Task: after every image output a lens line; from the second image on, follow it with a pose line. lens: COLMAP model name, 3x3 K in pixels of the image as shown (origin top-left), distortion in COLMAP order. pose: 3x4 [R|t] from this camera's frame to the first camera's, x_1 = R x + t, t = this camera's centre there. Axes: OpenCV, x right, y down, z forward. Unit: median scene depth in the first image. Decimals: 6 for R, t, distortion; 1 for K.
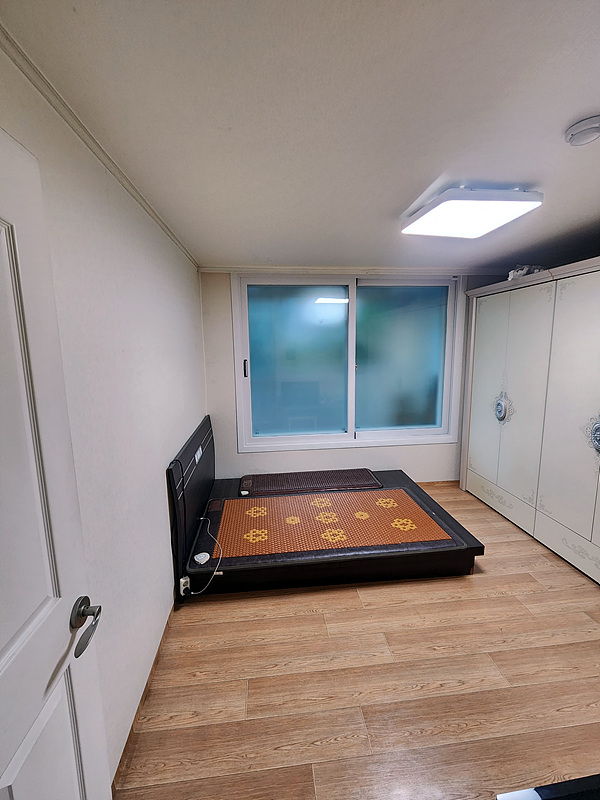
lens RADIAL K [[336.1, 0, 298.6], [0, 336.1, 398.6], [0, 0, 1]] dist [0.000970, -0.000007]
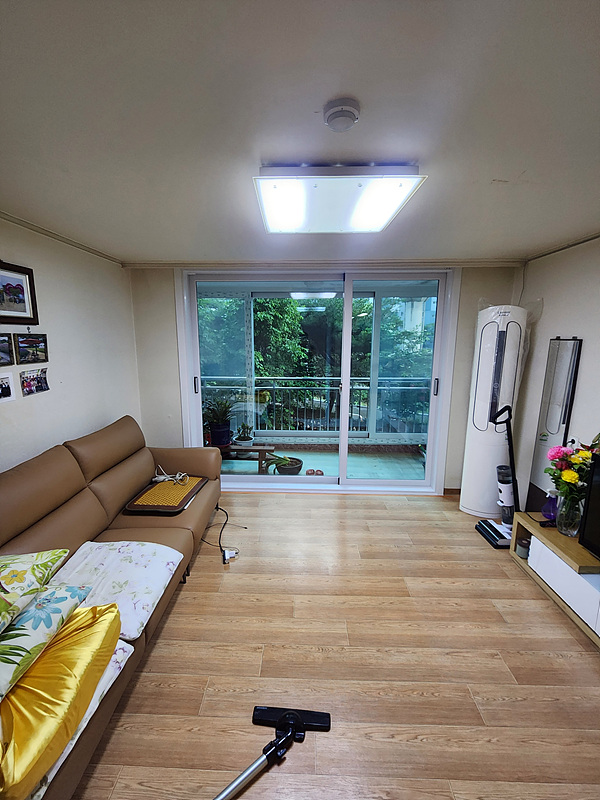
lens RADIAL K [[336.1, 0, 298.7], [0, 336.1, 398.2], [0, 0, 1]] dist [0.000970, -0.000007]
pose [[-0.992745, -0.005621, 0.120111, 0.581952], [0.032685, 0.948680, 0.314544, -0.267643], [-0.115715, 0.316188, -0.941613, 1.615968]]
